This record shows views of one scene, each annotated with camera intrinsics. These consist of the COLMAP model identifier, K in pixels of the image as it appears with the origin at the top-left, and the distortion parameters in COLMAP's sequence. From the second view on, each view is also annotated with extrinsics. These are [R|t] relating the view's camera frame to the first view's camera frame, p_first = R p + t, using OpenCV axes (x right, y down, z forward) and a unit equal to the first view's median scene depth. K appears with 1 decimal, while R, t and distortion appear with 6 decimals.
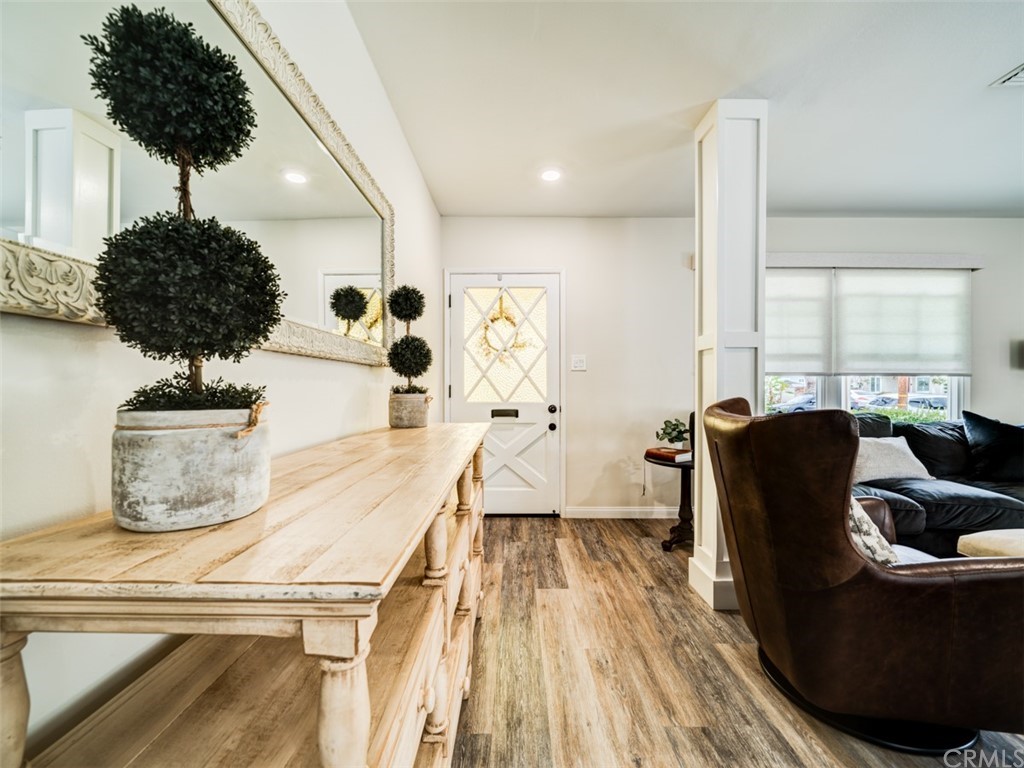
lens RADIAL K [[413.1, 0, 511.8], [0, 413.1, 388.0], [0, 0, 1]] dist [-0.001717, -0.000414]
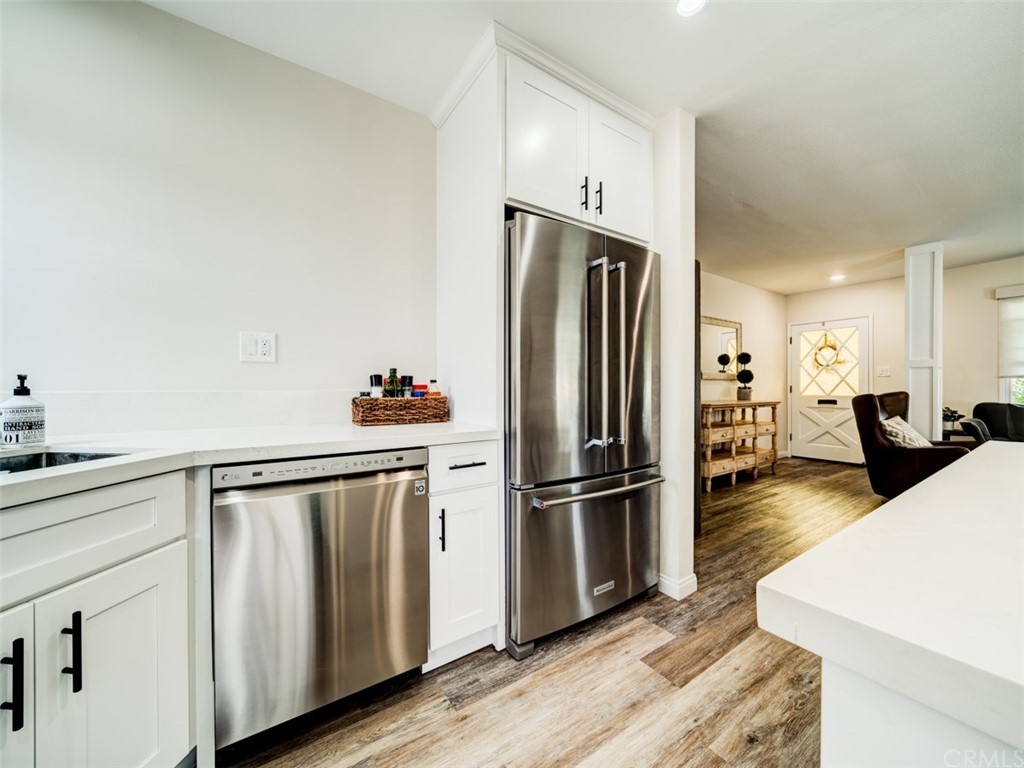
lens RADIAL K [[395.2, 0, 510.8], [0, 395.2, 389.6], [0, 0, 1]] dist [-0.003009, -0.000161]
pose [[0.572655, 0.003746, -0.819788, 0.585272], [-0.000740, 0.999992, 0.004052, 0.004008], [0.819796, -0.001714, 0.572653, -1.048732]]
